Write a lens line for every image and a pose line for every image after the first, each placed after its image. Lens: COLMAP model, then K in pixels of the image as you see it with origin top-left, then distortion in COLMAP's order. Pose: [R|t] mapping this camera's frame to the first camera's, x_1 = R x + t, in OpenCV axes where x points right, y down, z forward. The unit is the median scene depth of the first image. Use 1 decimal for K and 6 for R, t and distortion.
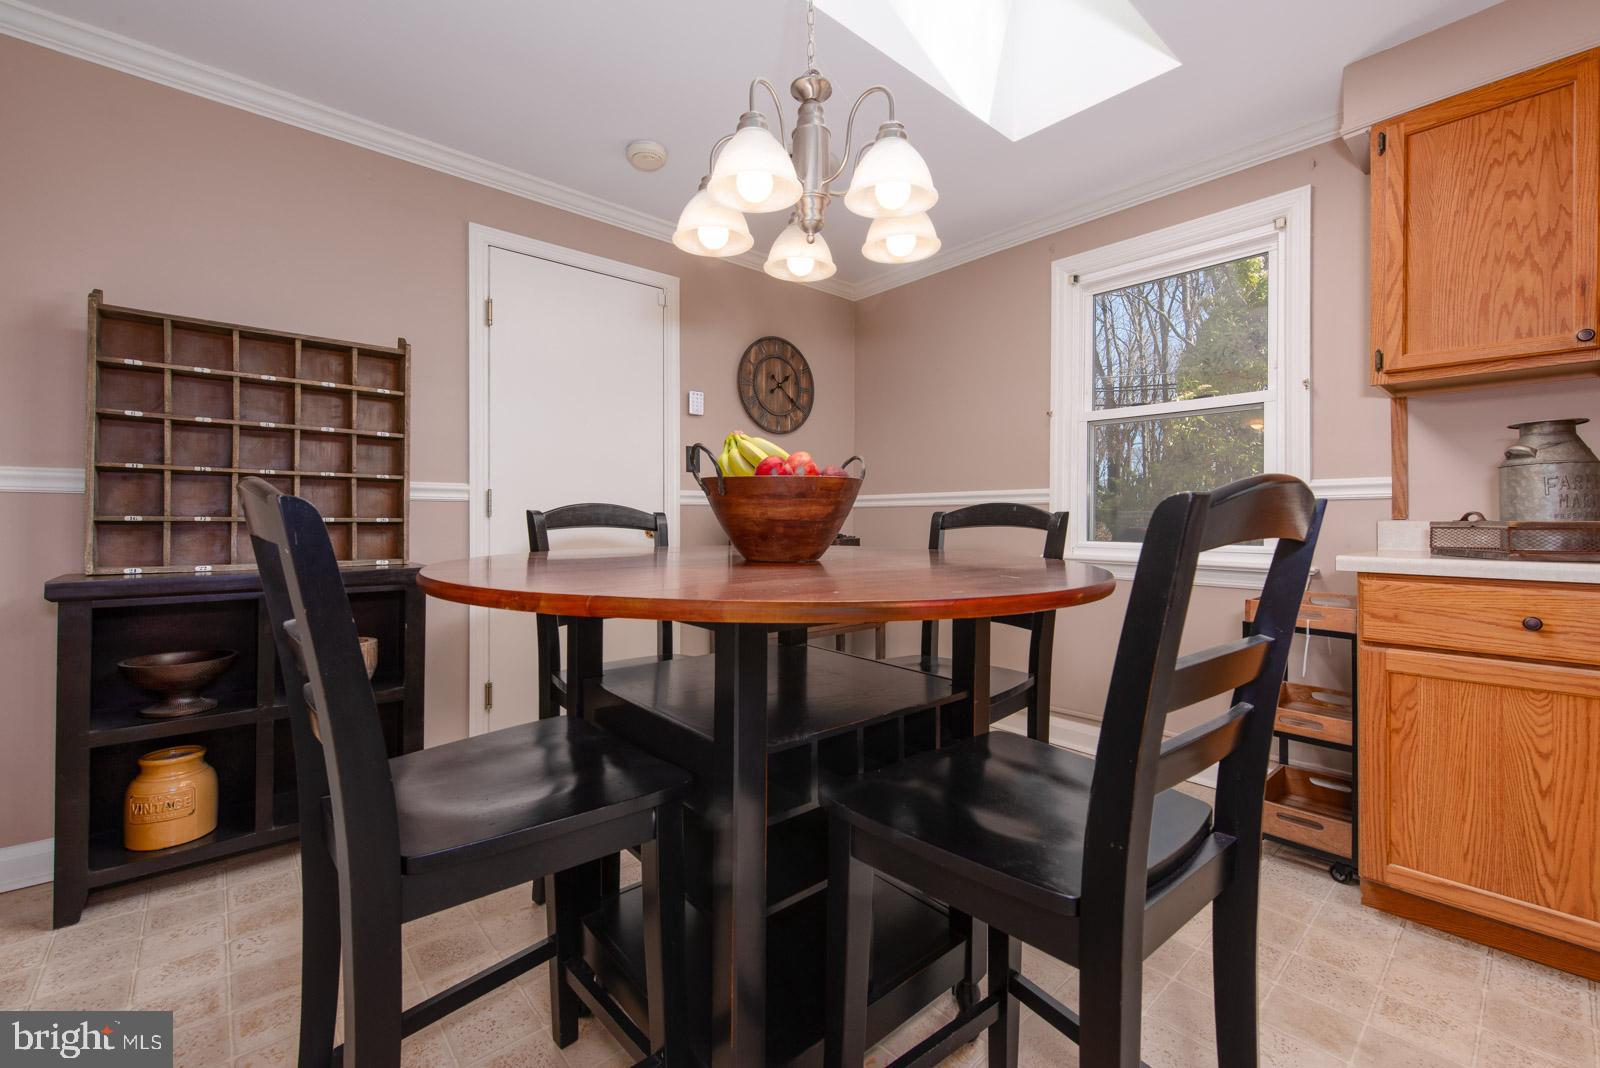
lens RADIAL K [[677.5, 0, 797.6], [0, 677.5, 517.5], [0, 0, 1]] dist [0.002776, -0.002320]
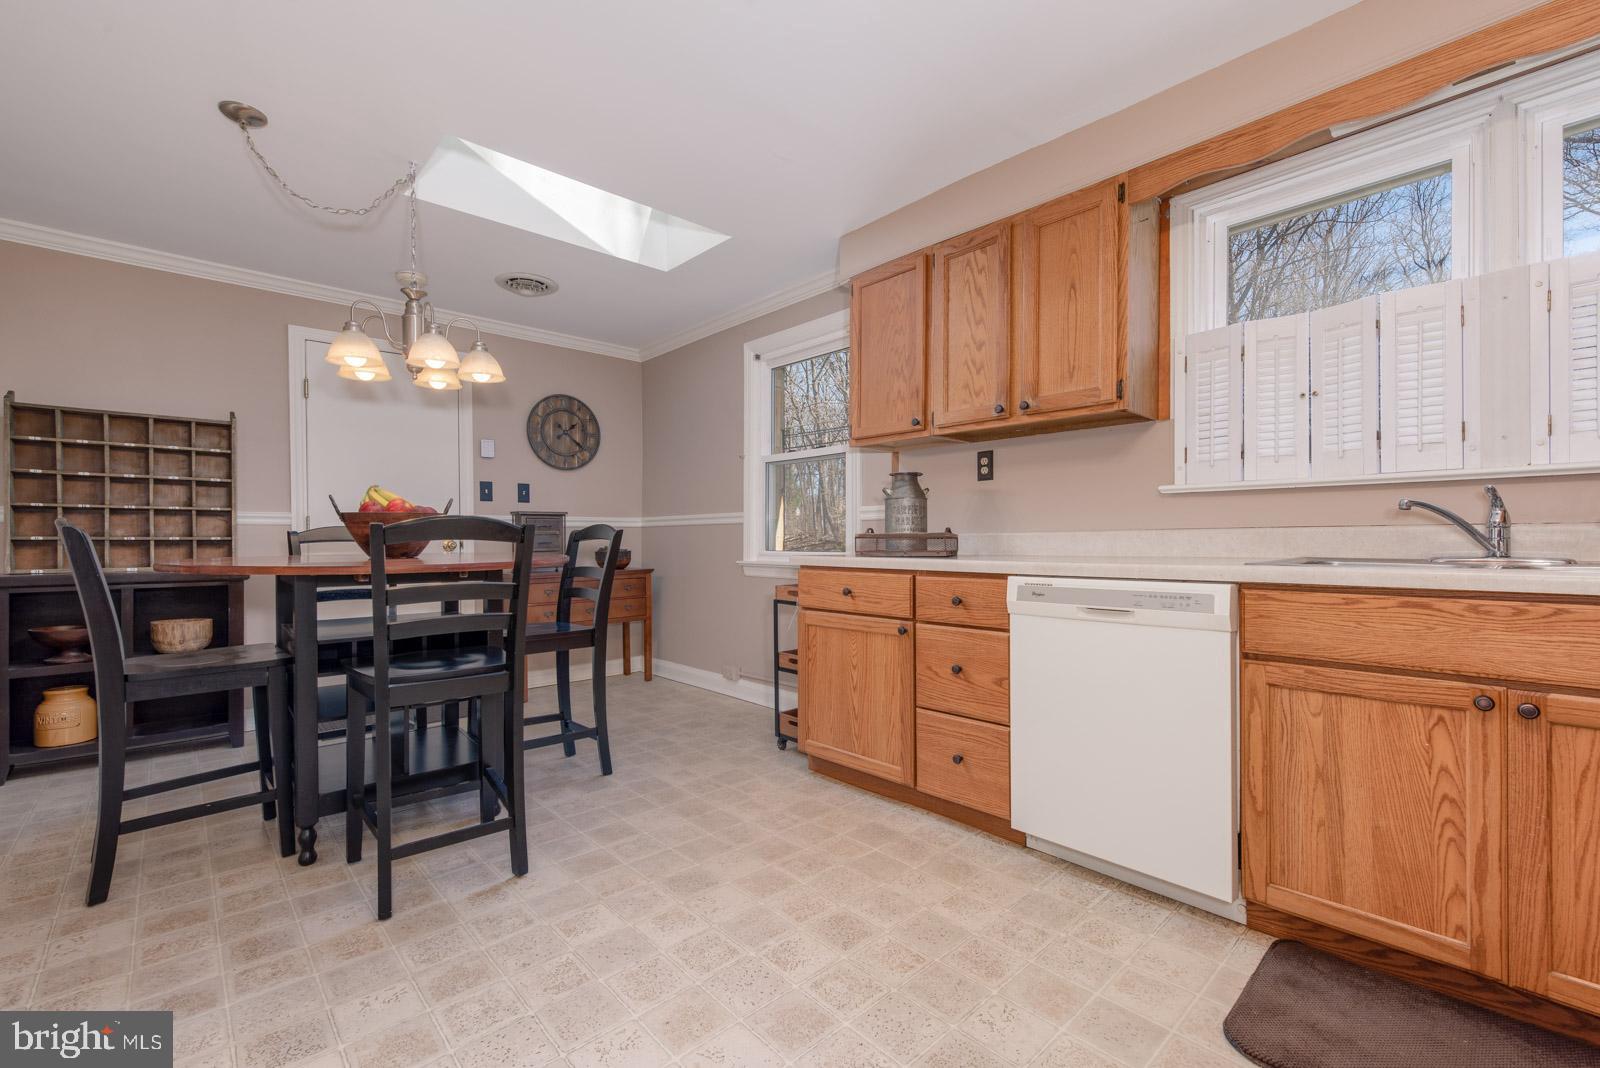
lens RADIAL K [[706.5, 0, 800.2], [0, 706.5, 543.6], [0, 0, 1]] dist [0.003730, -0.000897]
pose [[0.999875, -0.007559, 0.013911, 0.684311], [0.007419, 0.999922, 0.010094, 0.009383], [-0.013986, -0.009990, 0.999852, -0.596043]]
